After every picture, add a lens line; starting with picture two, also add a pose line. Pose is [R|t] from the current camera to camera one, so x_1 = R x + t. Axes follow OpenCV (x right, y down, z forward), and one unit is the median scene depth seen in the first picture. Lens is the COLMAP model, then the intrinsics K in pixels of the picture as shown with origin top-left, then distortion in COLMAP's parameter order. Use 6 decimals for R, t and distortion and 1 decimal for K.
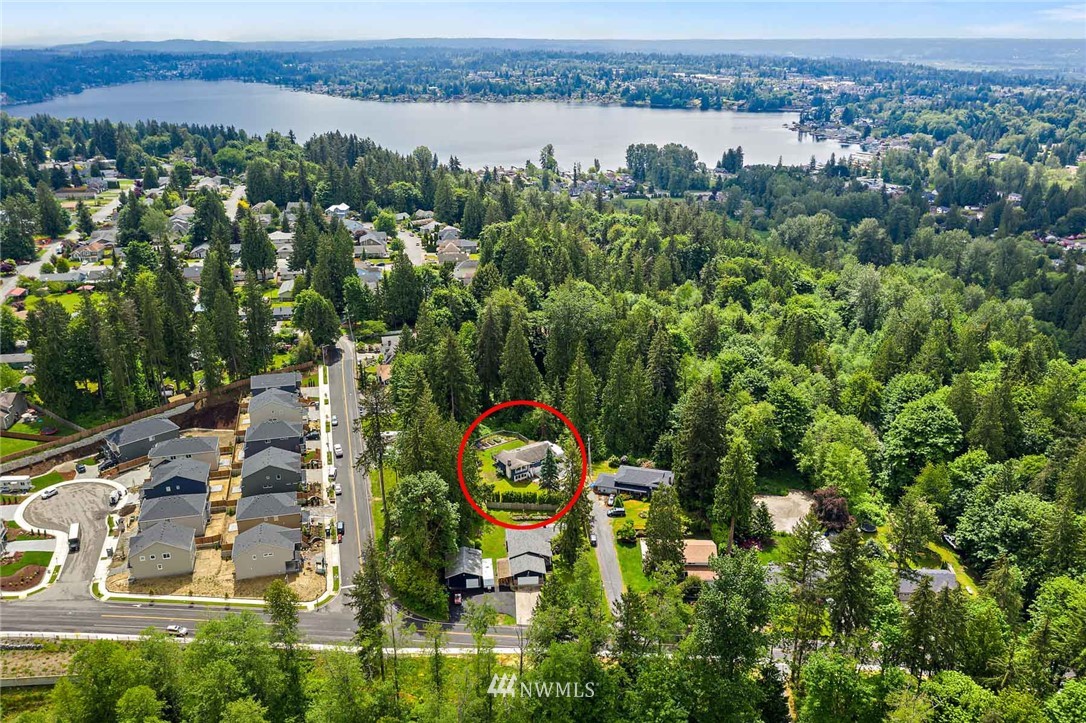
lens RADIAL K [[854.5, 0, 542.5], [0, 854.5, 361.4], [0, 0, 1]] dist [-0.001940, -0.000442]
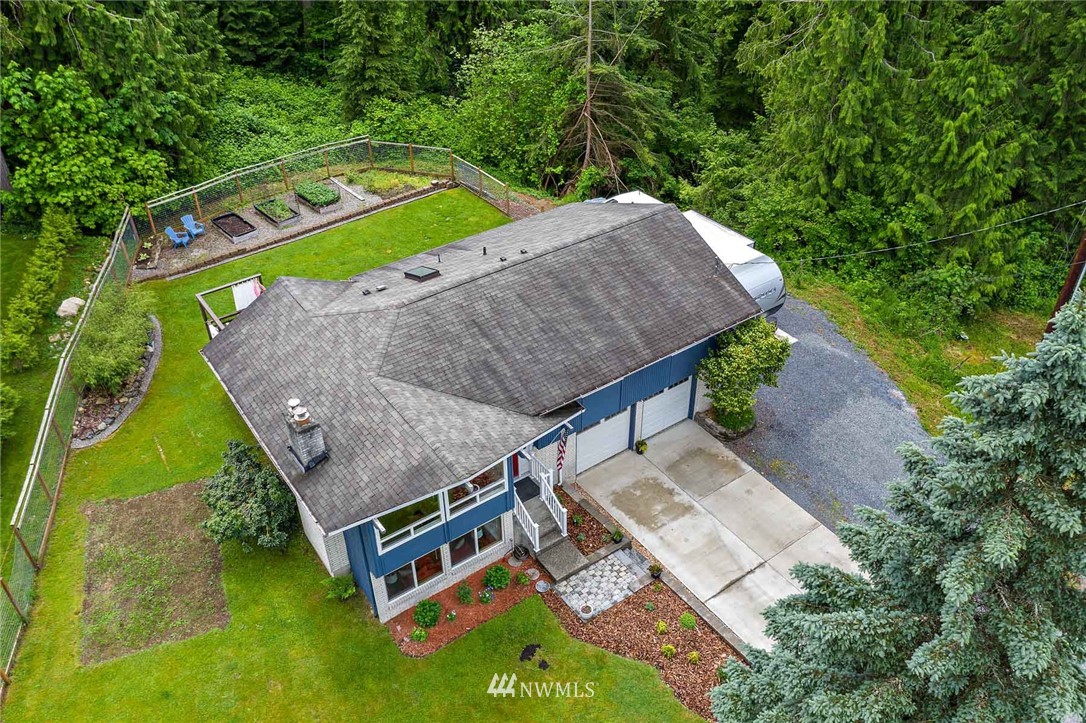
lens RADIAL K [[854.5, 0, 543.5], [0, 854.5, 361.6], [0, 0, 1]] dist [-0.001940, -0.000442]
pose [[0.999462, -0.019261, 0.026547, -0.015506], [0.011180, 0.961000, 0.276323, 0.081941], [-0.030834, -0.275877, 0.960698, 0.870808]]
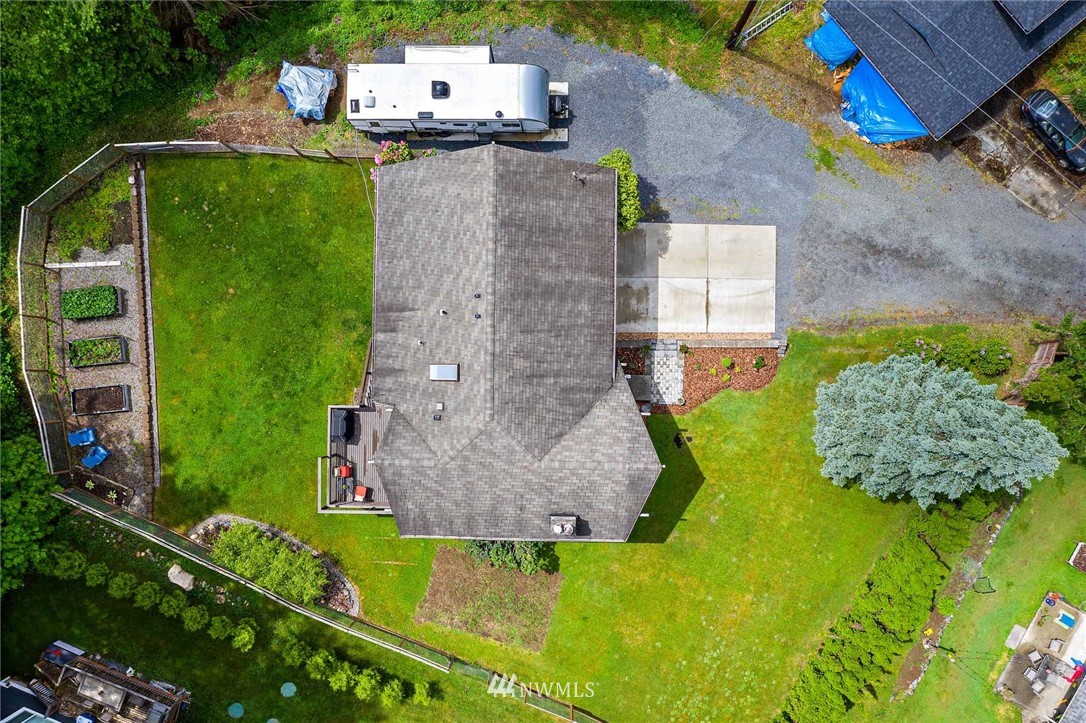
lens RADIAL K [[854.5, 0, 542.8], [0, 854.5, 362.1], [0, 0, 1]] dist [-0.001940, -0.000442]
pose [[0.566785, -0.823733, 0.014783, -0.019742], [0.305320, 0.226680, 0.924876, -0.022600], [-0.765202, -0.519692, 0.379981, 0.916688]]
